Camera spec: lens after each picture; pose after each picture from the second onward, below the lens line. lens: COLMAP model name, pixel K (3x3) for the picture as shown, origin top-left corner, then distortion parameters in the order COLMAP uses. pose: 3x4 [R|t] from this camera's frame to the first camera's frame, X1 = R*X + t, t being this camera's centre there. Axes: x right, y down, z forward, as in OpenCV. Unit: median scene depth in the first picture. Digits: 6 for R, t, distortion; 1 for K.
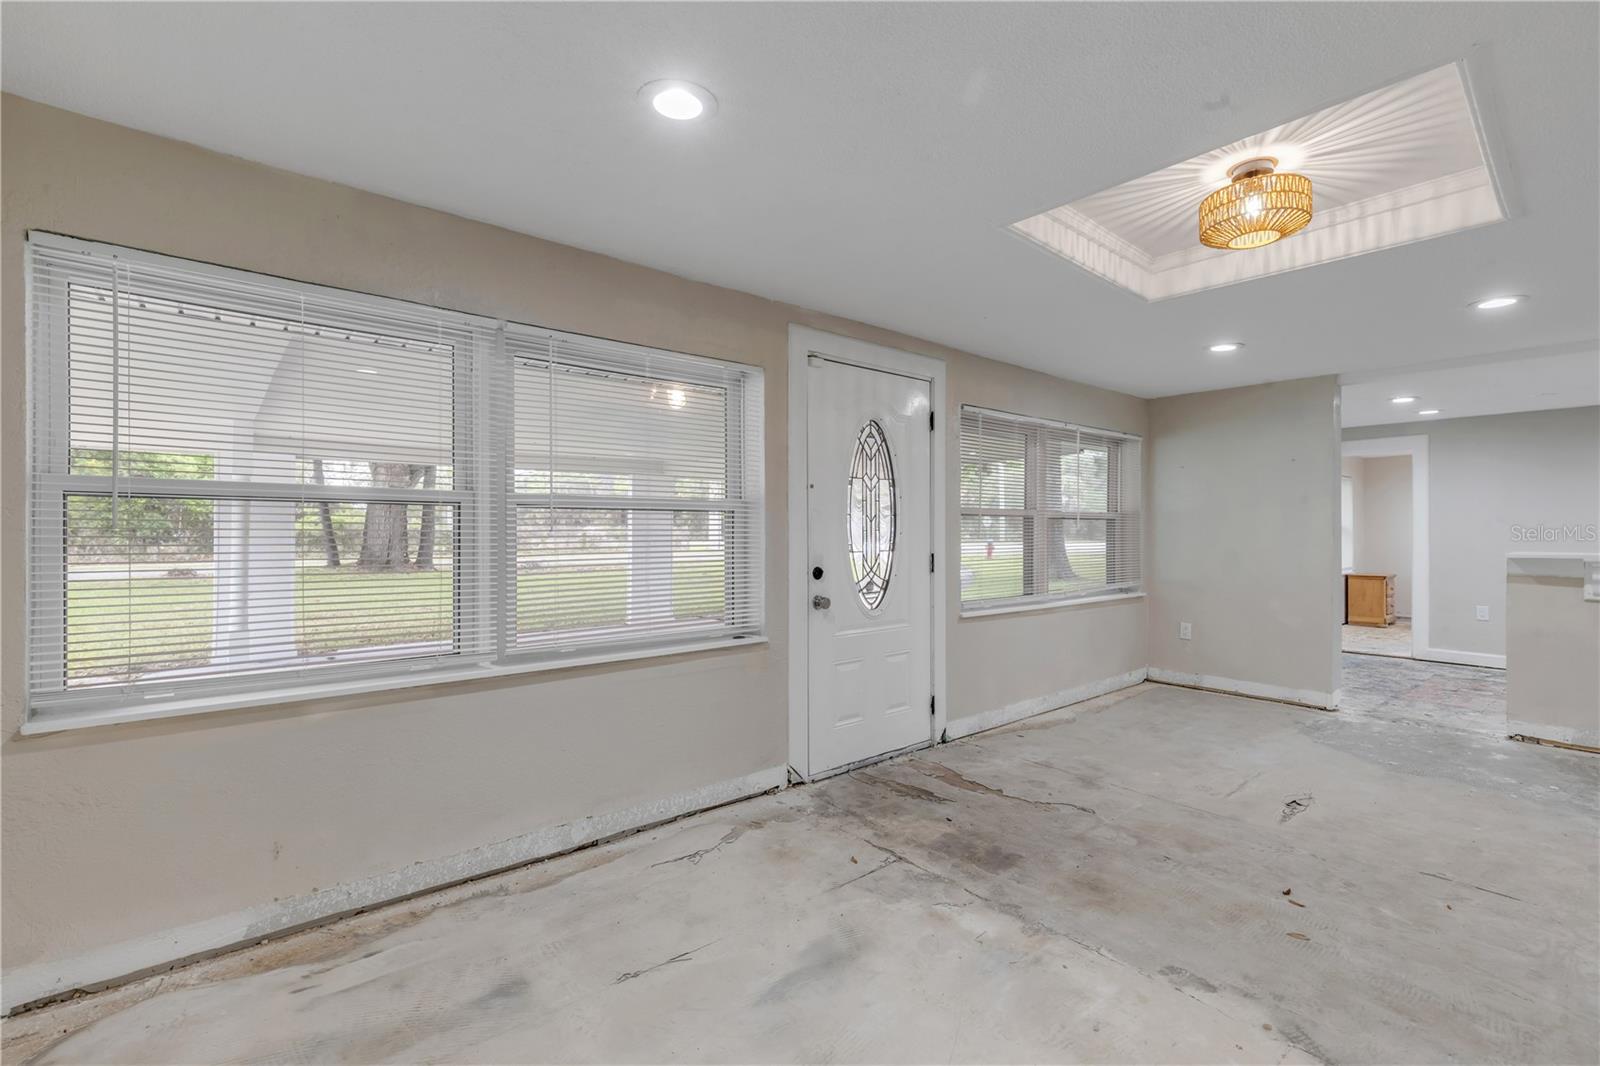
lens RADIAL K [[721.1, 0, 802.5], [0, 721.1, 528.8], [0, 0, 1]] dist [0.003726, -0.000244]
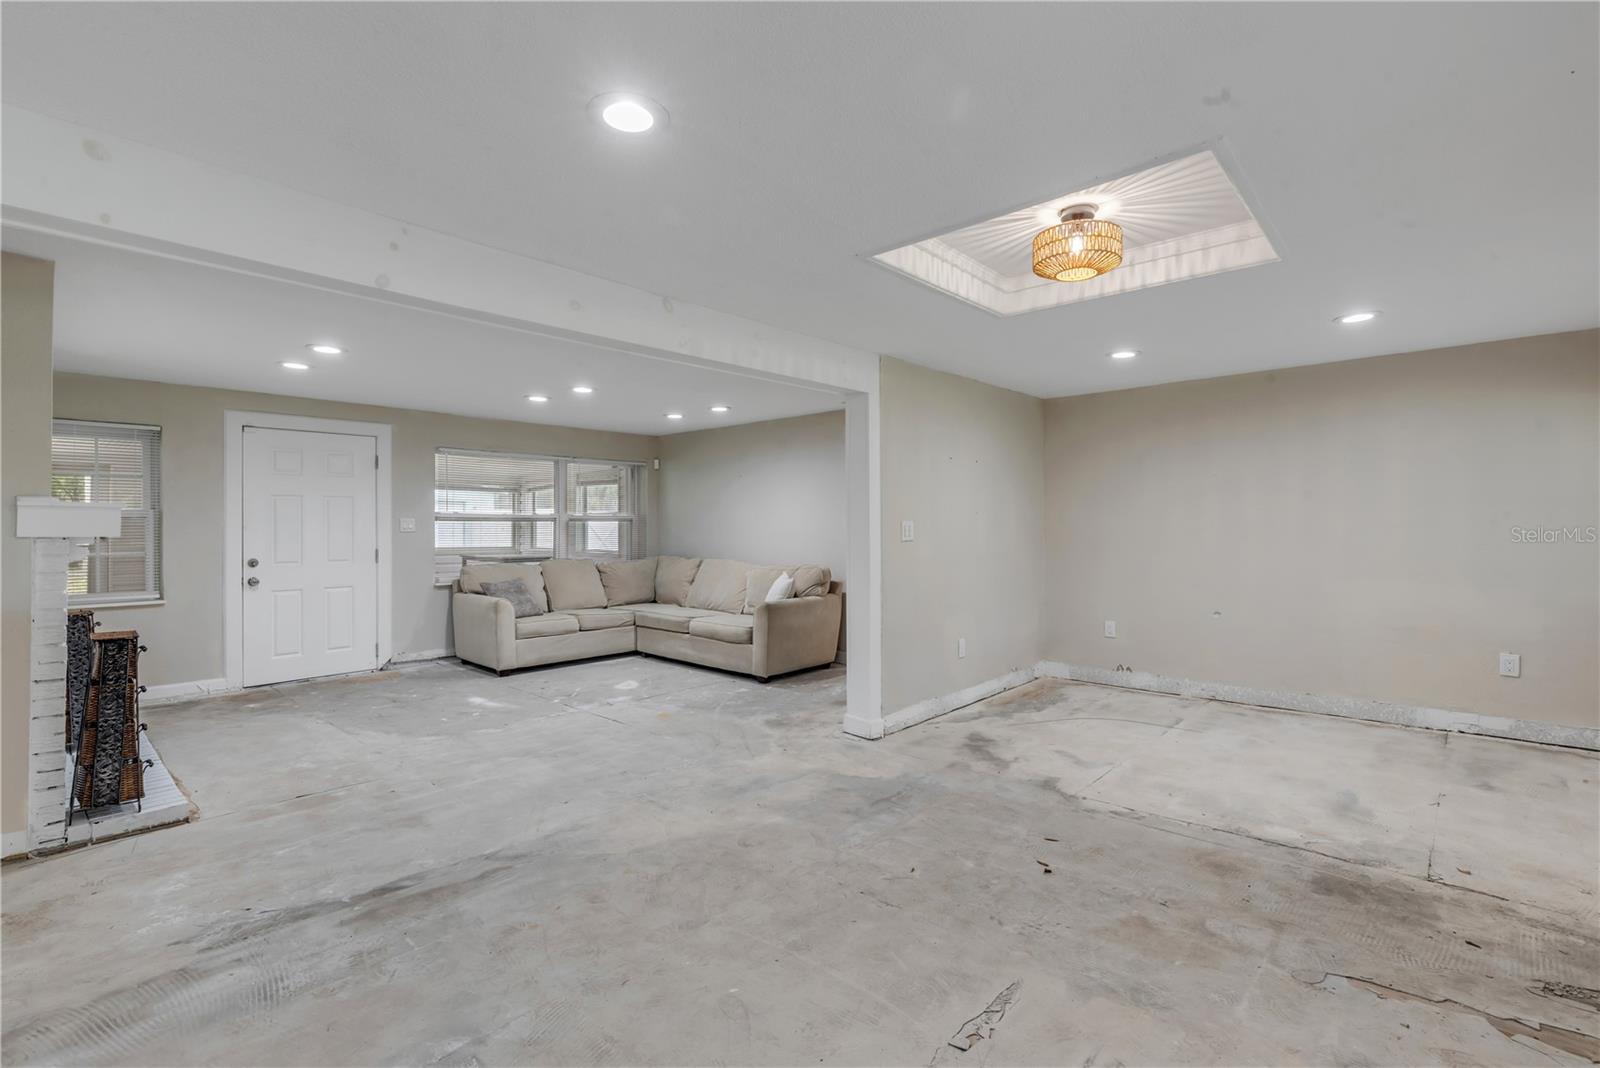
lens RADIAL K [[726.4, 0, 796.6], [0, 726.4, 531.9], [0, 0, 1]] dist [0.004986, -0.000851]
pose [[-0.993234, 0.003030, -0.116094, 0.903843], [0.002595, 0.999989, 0.003903, -0.000412], [0.116104, 0.003575, -0.993231, 1.572597]]
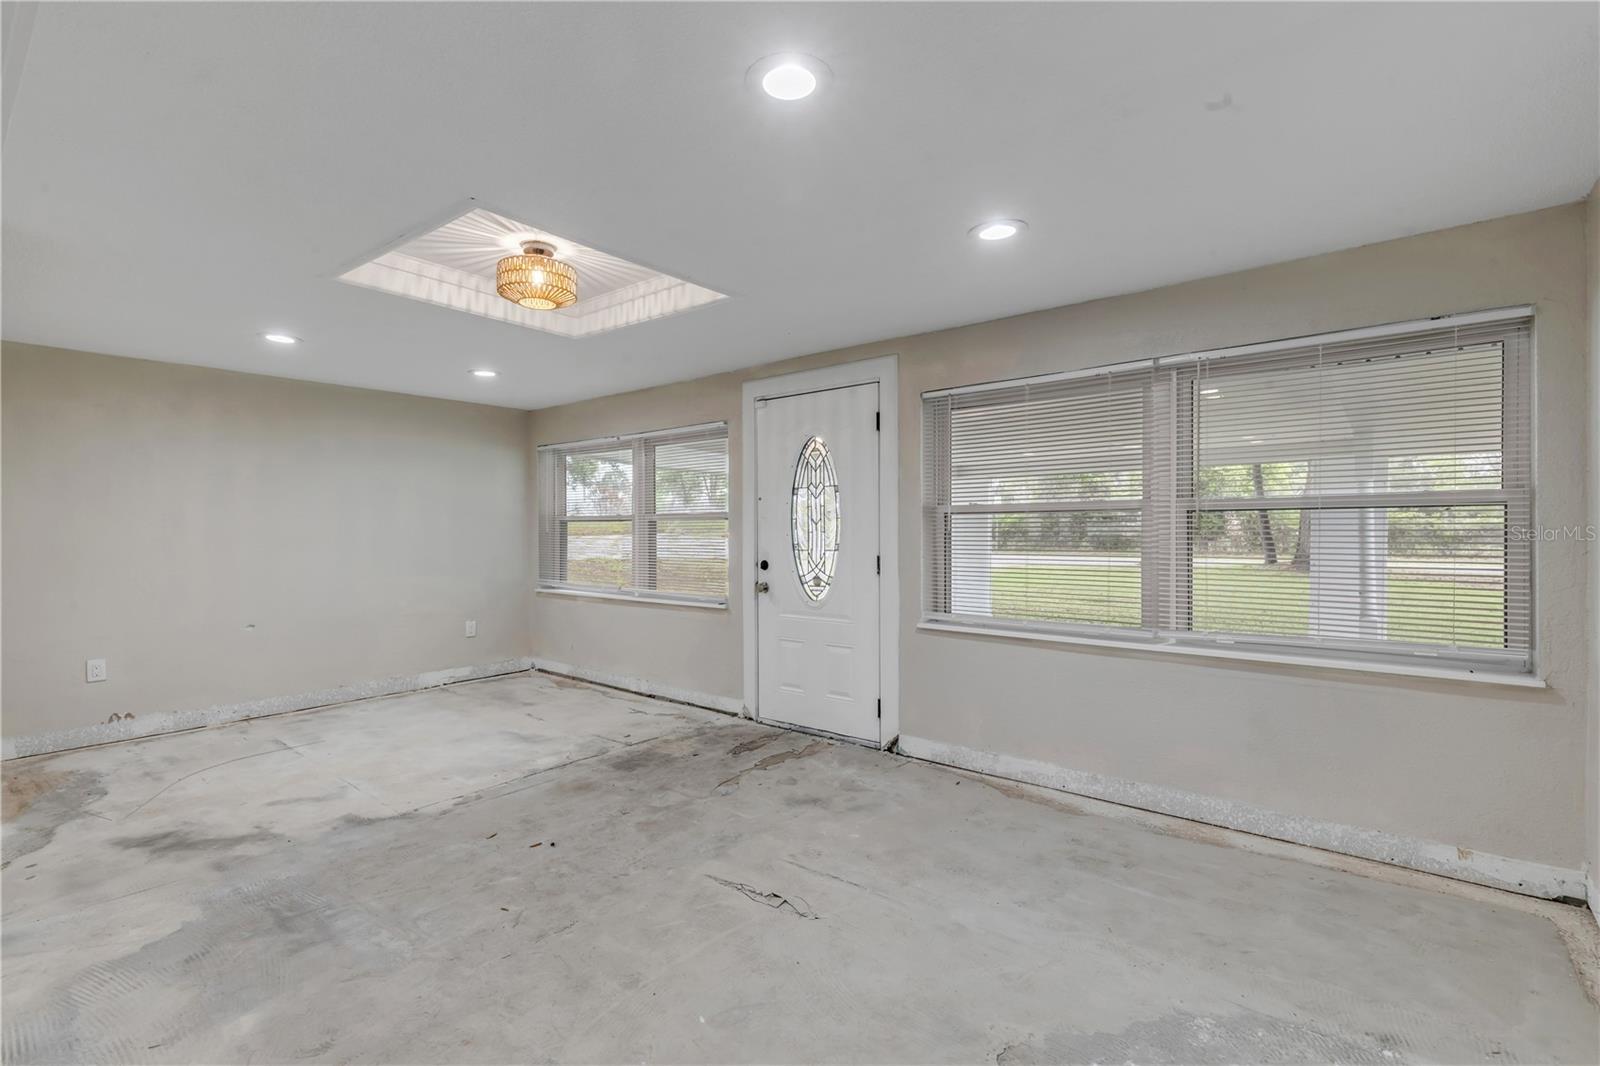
lens RADIAL K [[726.4, 0, 796.6], [0, 726.4, 530.9], [0, 0, 1]] dist [0.004986, -0.000851]
pose [[0.172061, -0.001825, -0.985085, 1.476996], [0.006444, 0.999979, -0.000727, 0.001027], [0.985065, -0.006223, 0.172069, 0.926629]]
